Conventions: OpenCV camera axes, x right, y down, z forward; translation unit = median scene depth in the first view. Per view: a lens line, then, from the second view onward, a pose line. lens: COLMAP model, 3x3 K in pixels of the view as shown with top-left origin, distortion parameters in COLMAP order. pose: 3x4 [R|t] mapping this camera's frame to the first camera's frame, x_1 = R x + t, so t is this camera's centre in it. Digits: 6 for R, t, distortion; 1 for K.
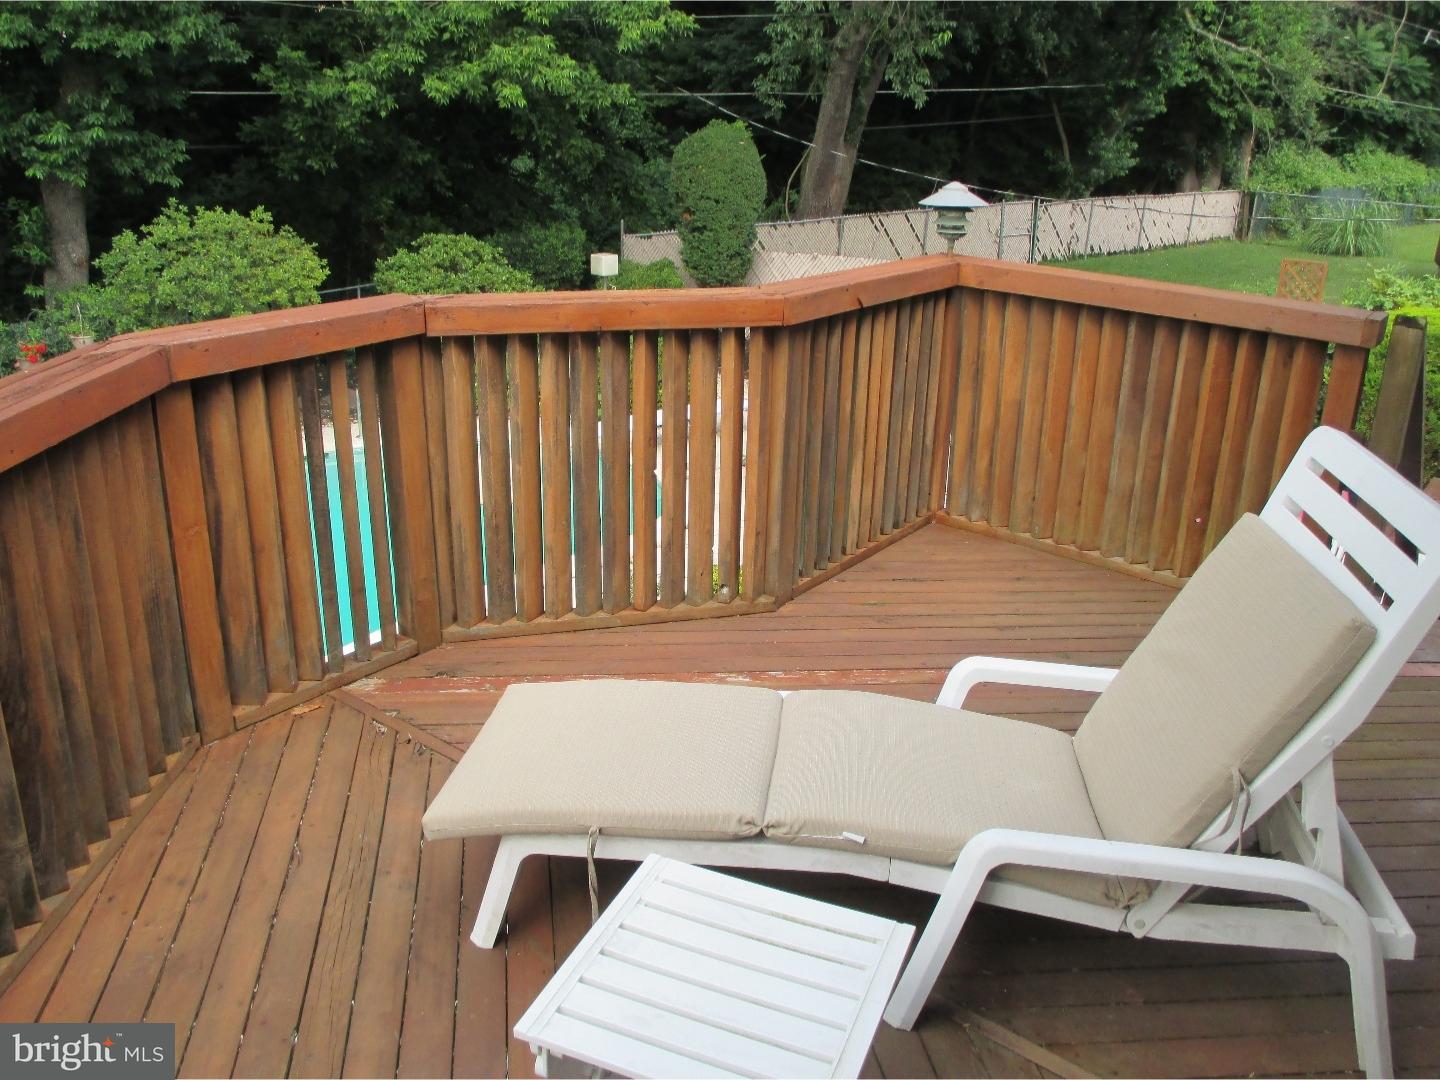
lens RADIAL K [[1219.2, 0, 720.0], [0, 1219.2, 540.0], [0, 0, 1]] dist [-0.028306, -0.005846]
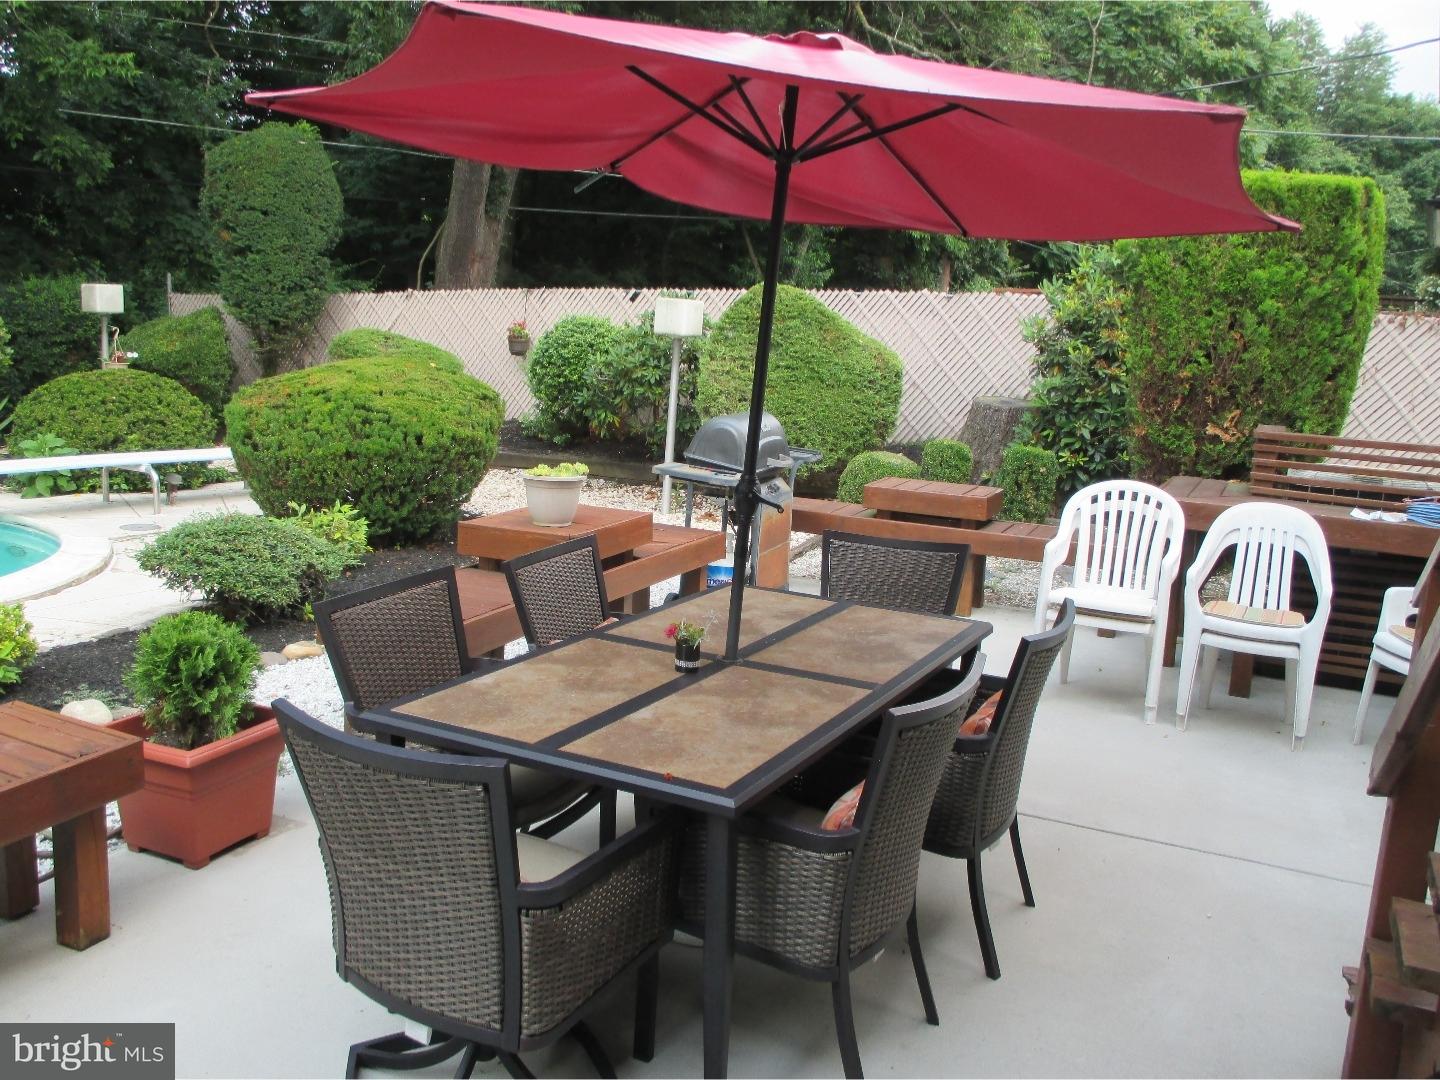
lens RADIAL K [[1219.2, 0, 720.0], [0, 1219.2, 540.0], [0, 0, 1]] dist [-0.028306, -0.005846]
pose [[0.976867, -0.029251, 0.211839, 0.102384], [0.064469, 0.984797, -0.161305, 0.046760], [-0.203900, 0.171231, 0.963901, 0.278356]]
